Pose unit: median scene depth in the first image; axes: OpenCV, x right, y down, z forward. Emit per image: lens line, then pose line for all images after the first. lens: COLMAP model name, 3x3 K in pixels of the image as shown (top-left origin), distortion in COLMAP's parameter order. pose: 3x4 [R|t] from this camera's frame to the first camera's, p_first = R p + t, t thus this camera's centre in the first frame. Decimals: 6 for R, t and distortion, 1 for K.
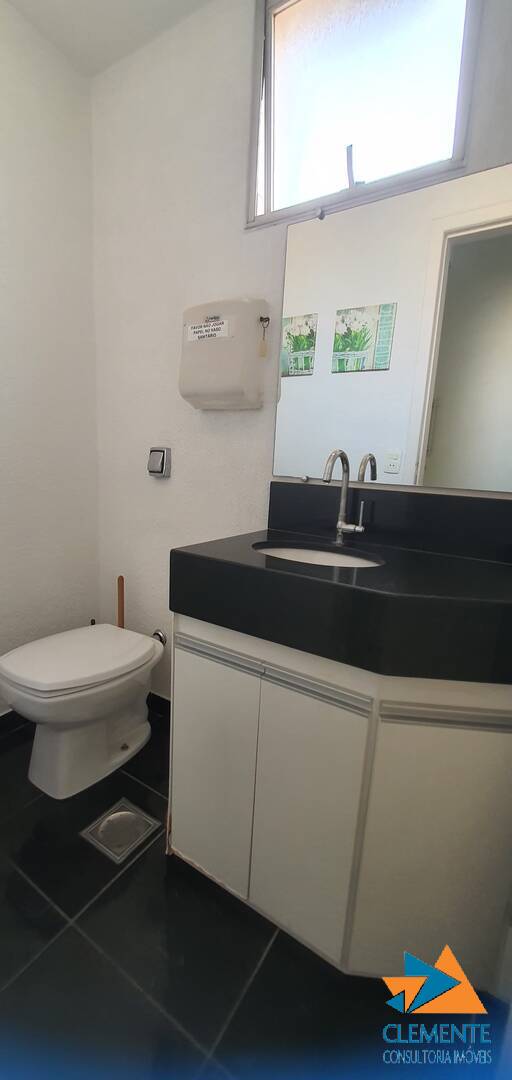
lens RADIAL K [[429.8, 0, 244.0], [0, 429.8, 548.5], [0, 0, 1]] dist [0.002973, -0.002039]
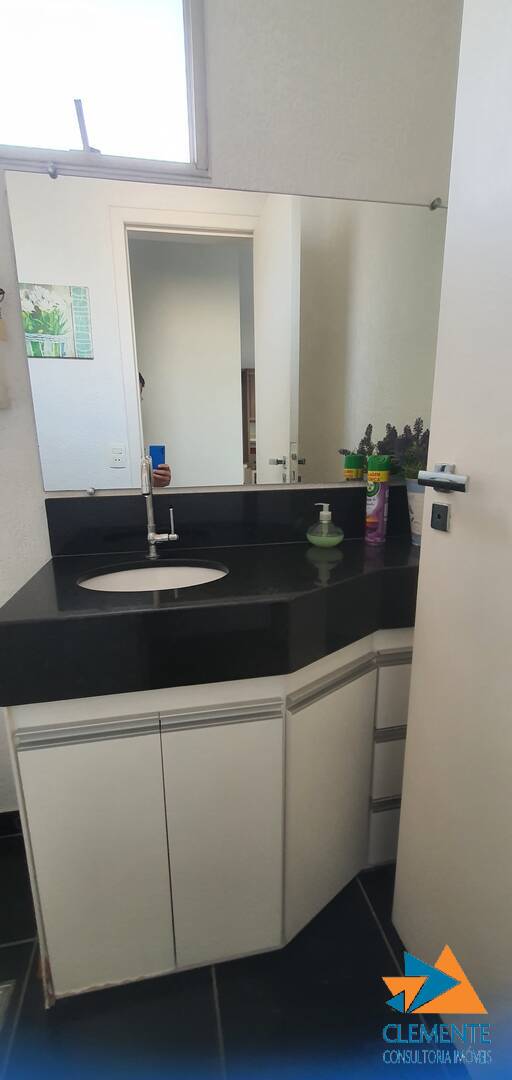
lens RADIAL K [[429.8, 0, 248.5], [0, 429.8, 550.8], [0, 0, 1]] dist [0.002973, -0.002039]
pose [[0.720785, -0.219088, 0.657624, -0.146862], [0.192032, 0.974715, 0.114253, -0.054679], [-0.666028, 0.043933, 0.744632, 0.100265]]
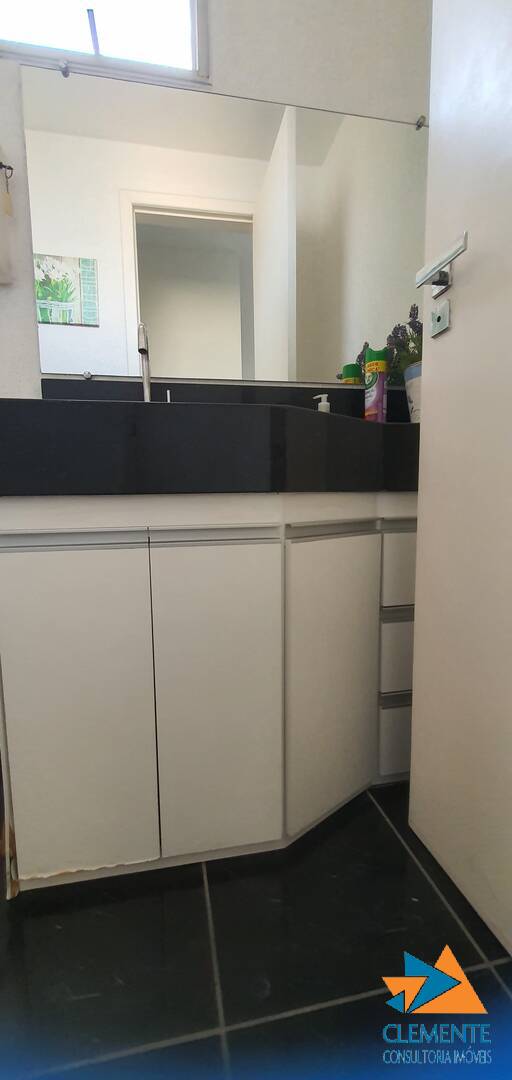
lens RADIAL K [[429.8, 0, 249.0], [0, 429.8, 544.0], [0, 0, 1]] dist [0.002973, -0.002039]
pose [[0.722391, -0.140663, 0.677026, -0.168280], [0.191862, 0.981422, -0.000812, 0.152755], [-0.664334, 0.130482, 0.735958, 0.129065]]
